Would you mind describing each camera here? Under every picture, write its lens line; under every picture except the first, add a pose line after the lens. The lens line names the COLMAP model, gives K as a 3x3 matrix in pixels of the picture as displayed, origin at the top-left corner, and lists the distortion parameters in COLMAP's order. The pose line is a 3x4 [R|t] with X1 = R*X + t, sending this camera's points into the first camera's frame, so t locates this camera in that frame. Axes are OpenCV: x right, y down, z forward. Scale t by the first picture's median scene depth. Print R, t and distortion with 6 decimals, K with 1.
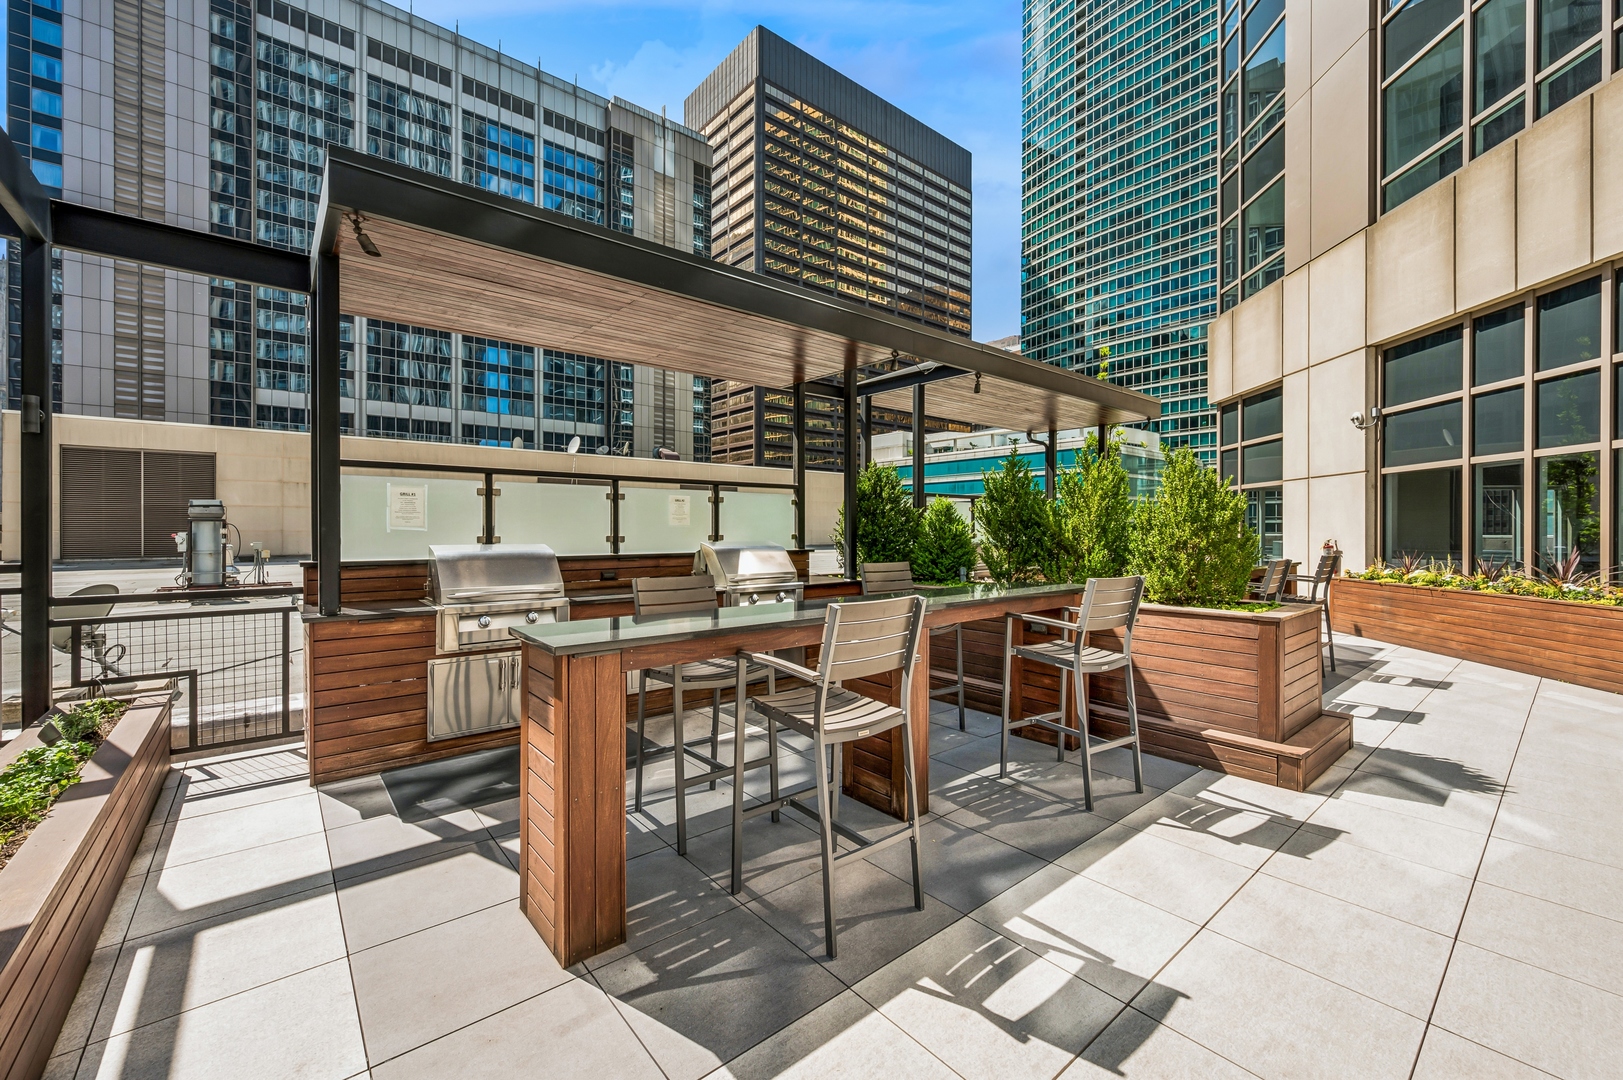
lens RADIAL K [[646.1, 0, 810.4], [0, 646.1, 531.9], [0, 0, 1]] dist [-0.003786, 0.000888]
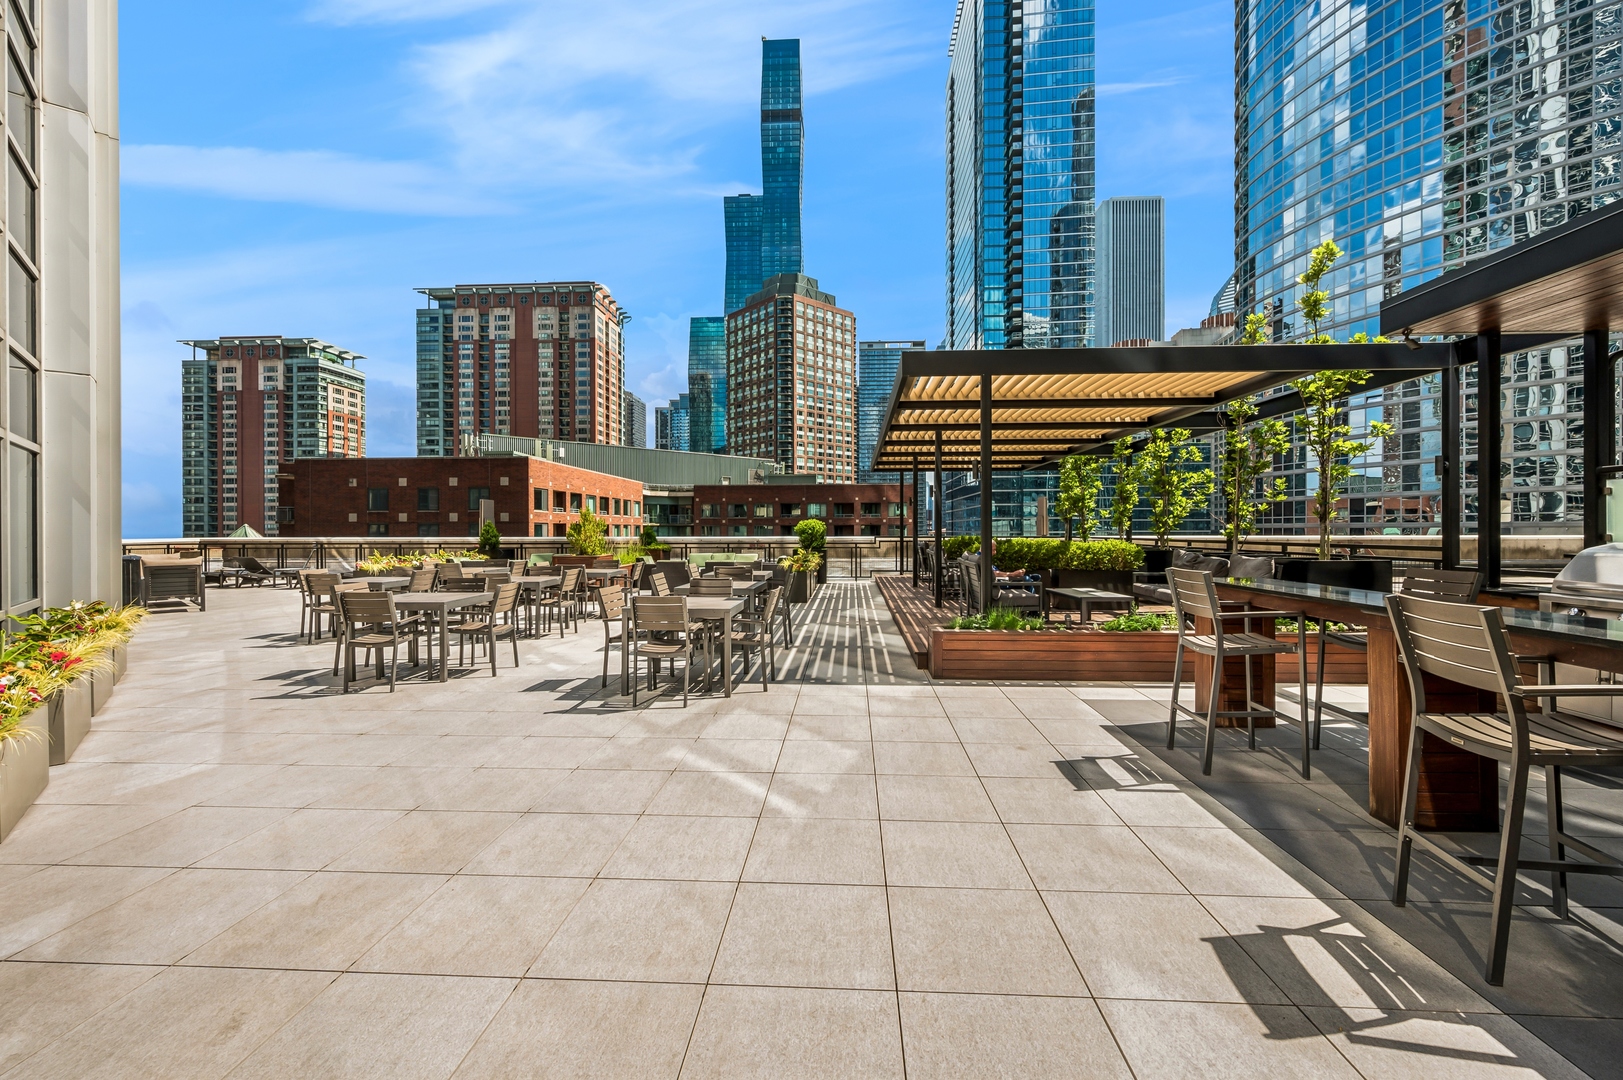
lens RADIAL K [[646.1, 0, 811.6], [0, 646.1, 532.4], [0, 0, 1]] dist [-0.003786, 0.000888]
pose [[-0.682769, 0.004890, -0.730618, 1.772575], [-0.001201, 0.999969, 0.007816, -0.001418], [0.730633, 0.006214, -0.682742, 1.250469]]
